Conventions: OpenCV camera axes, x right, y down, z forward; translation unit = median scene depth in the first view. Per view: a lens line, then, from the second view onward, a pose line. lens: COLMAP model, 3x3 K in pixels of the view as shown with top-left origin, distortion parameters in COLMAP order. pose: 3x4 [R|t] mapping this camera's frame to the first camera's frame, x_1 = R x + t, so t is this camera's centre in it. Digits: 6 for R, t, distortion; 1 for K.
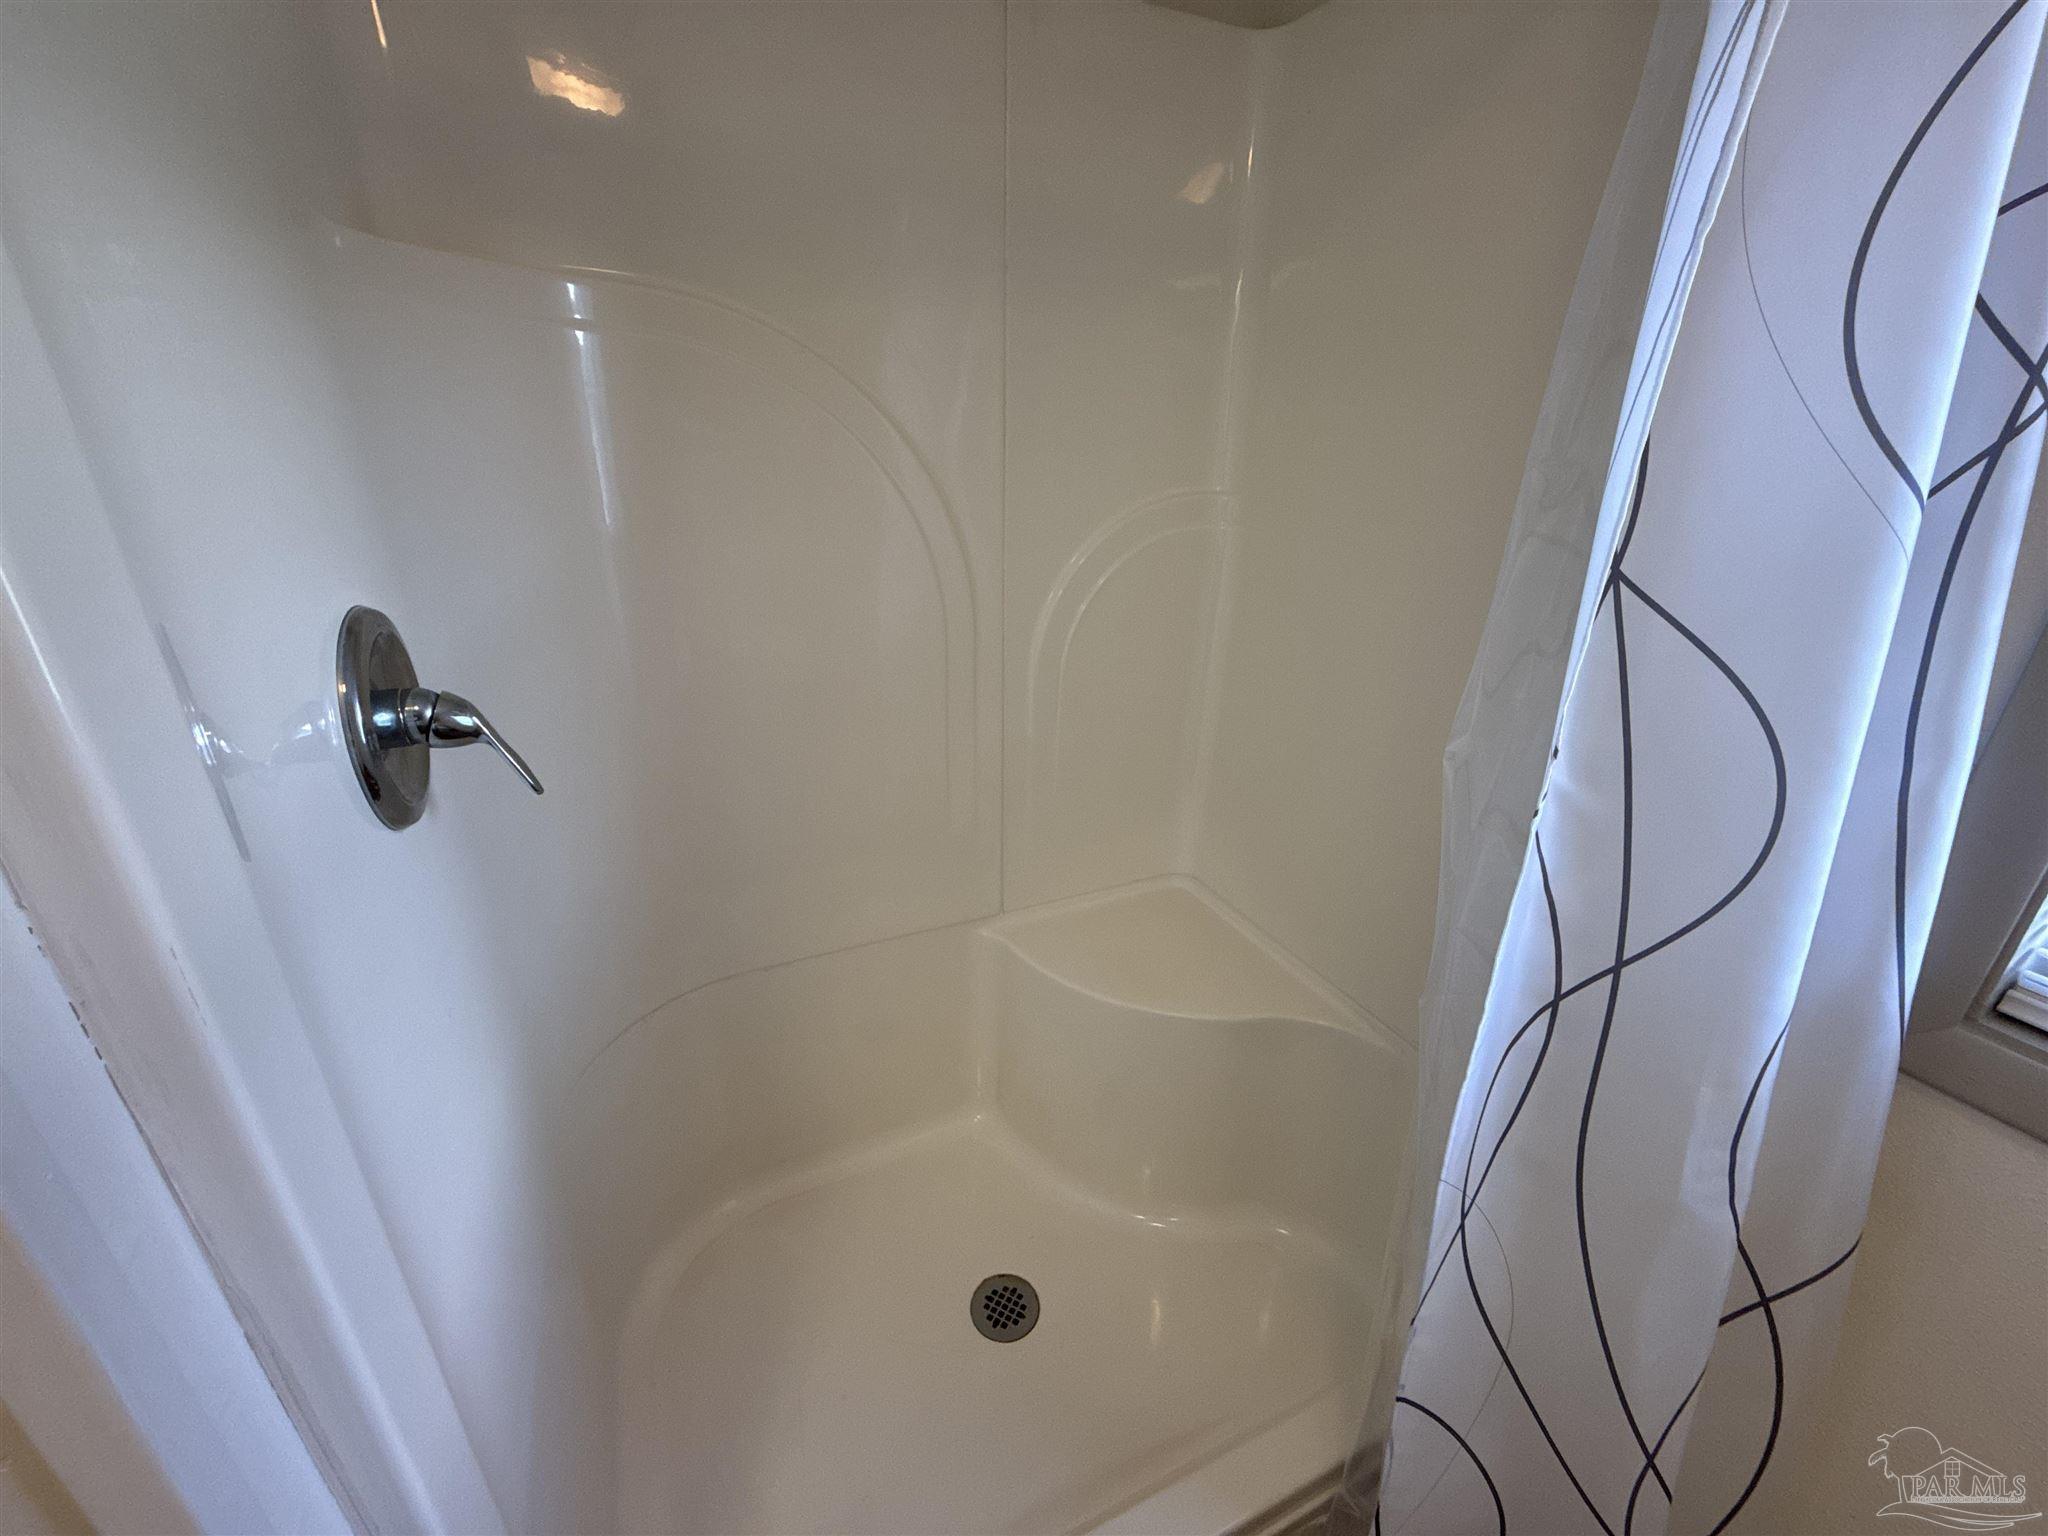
lens RADIAL K [[826.2, 0, 1029.6], [0, 826.2, 771.5], [0, 0, 1]] dist [0.003026, 0.000450]
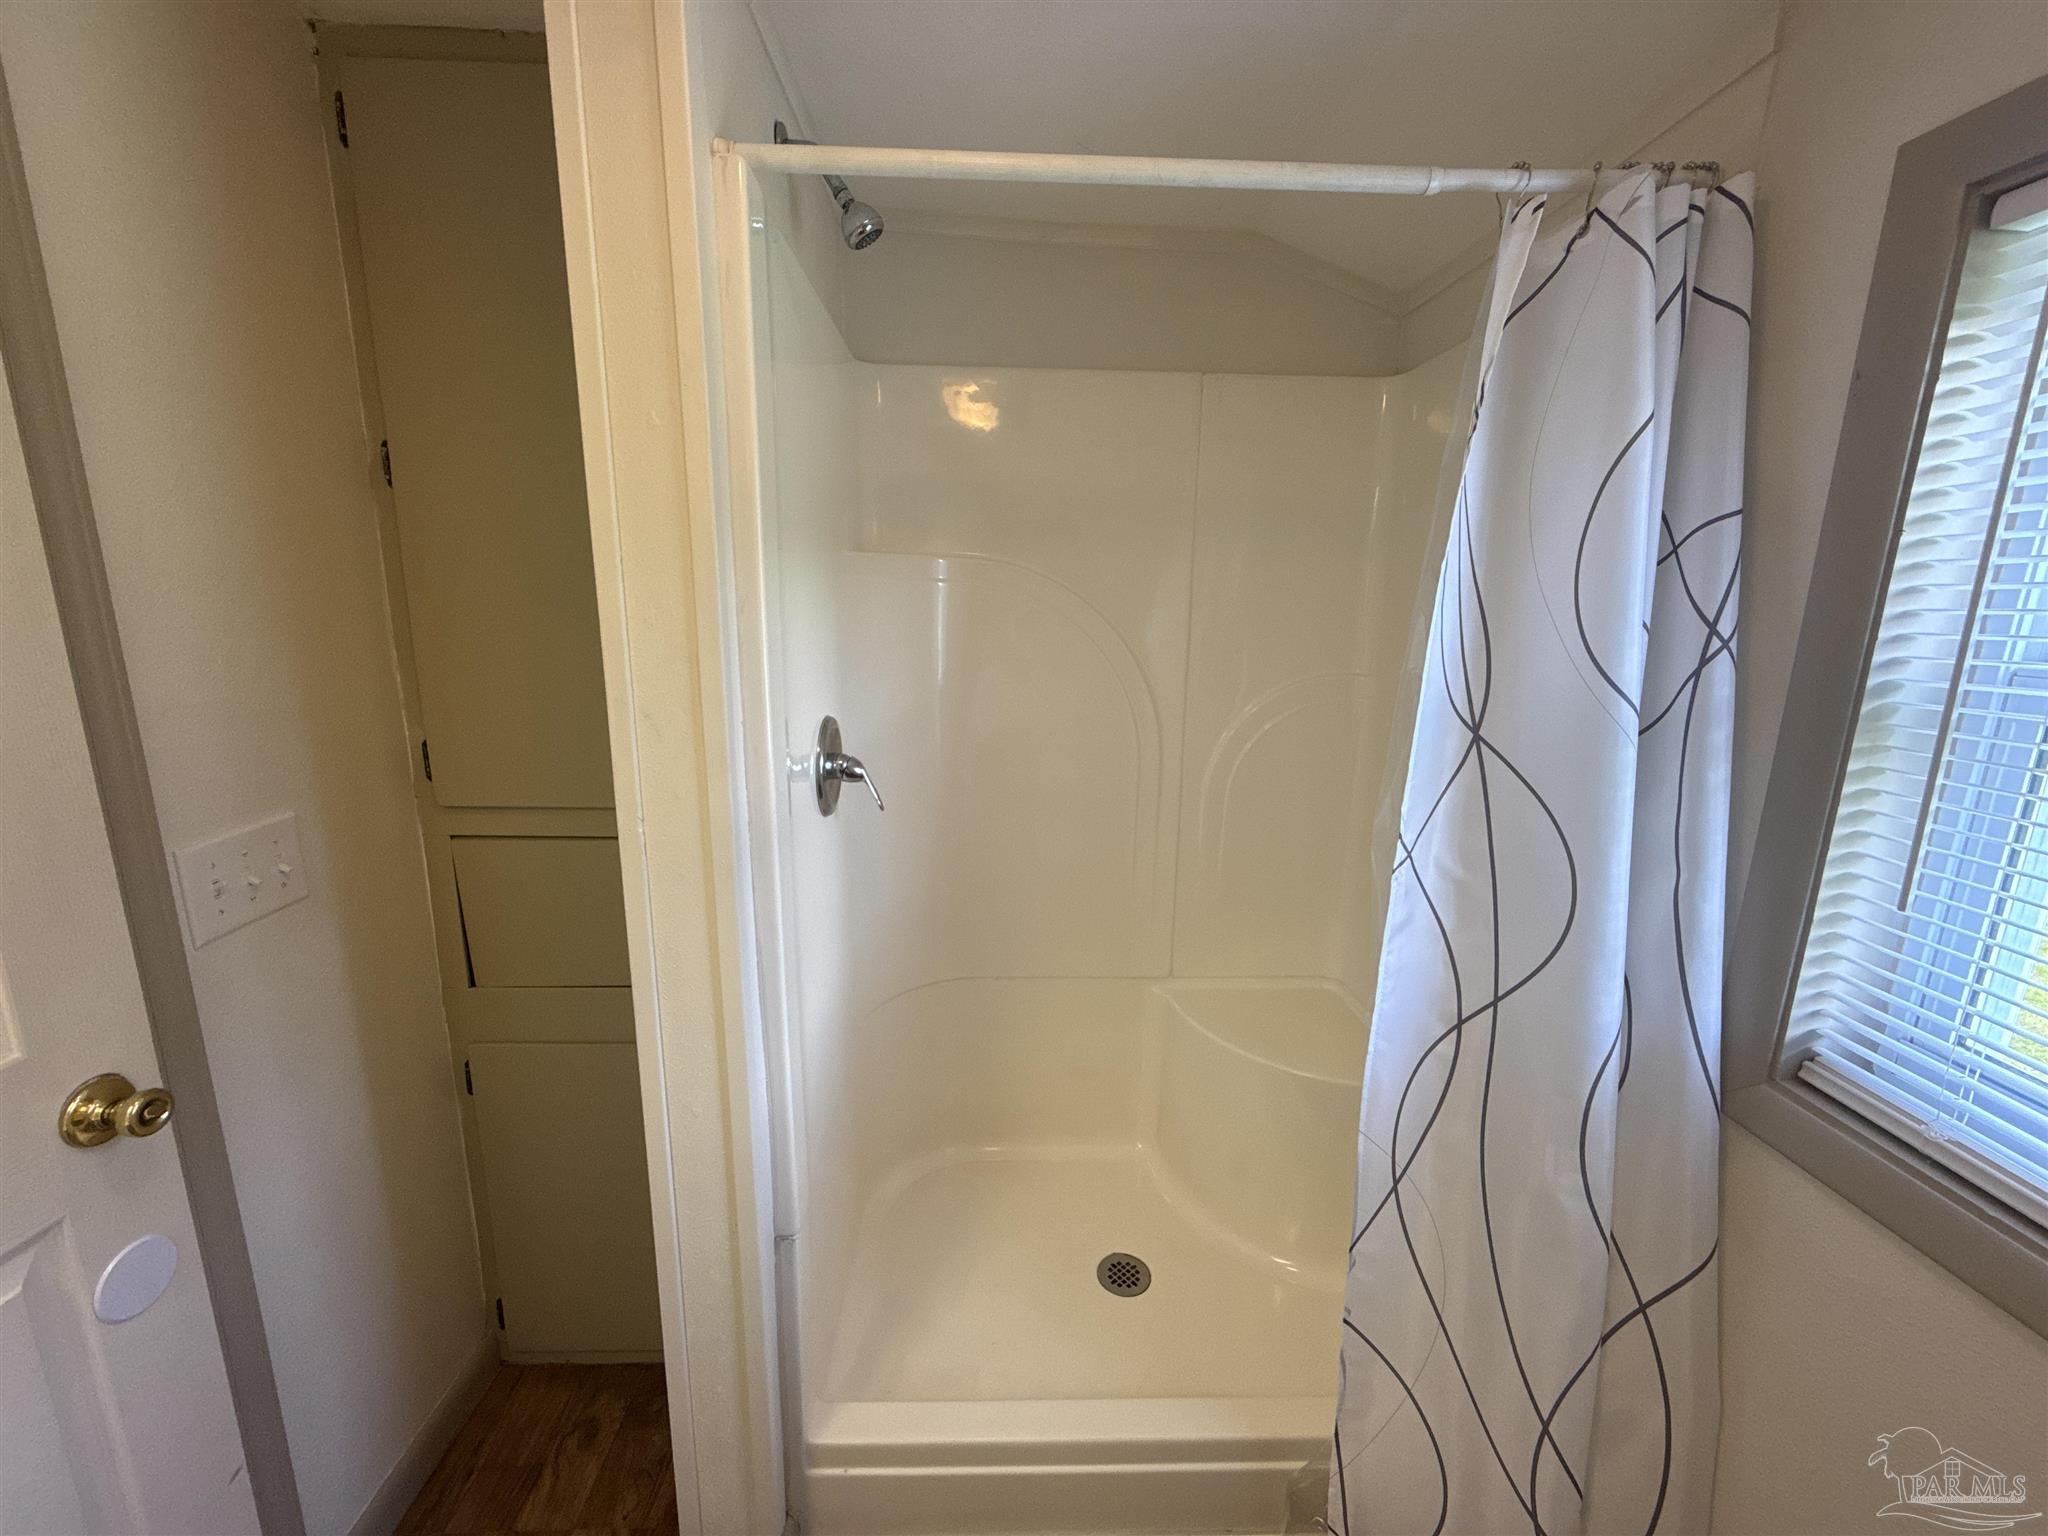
lens RADIAL K [[826.2, 0, 1029.6], [0, 826.2, 771.5], [0, 0, 1]] dist [0.003026, 0.000450]
pose [[0.922526, 0.076365, -0.378305, 0.458347], [-0.145630, 0.976644, -0.157984, 0.183464], [0.357405, 0.200837, 0.912100, -0.677703]]
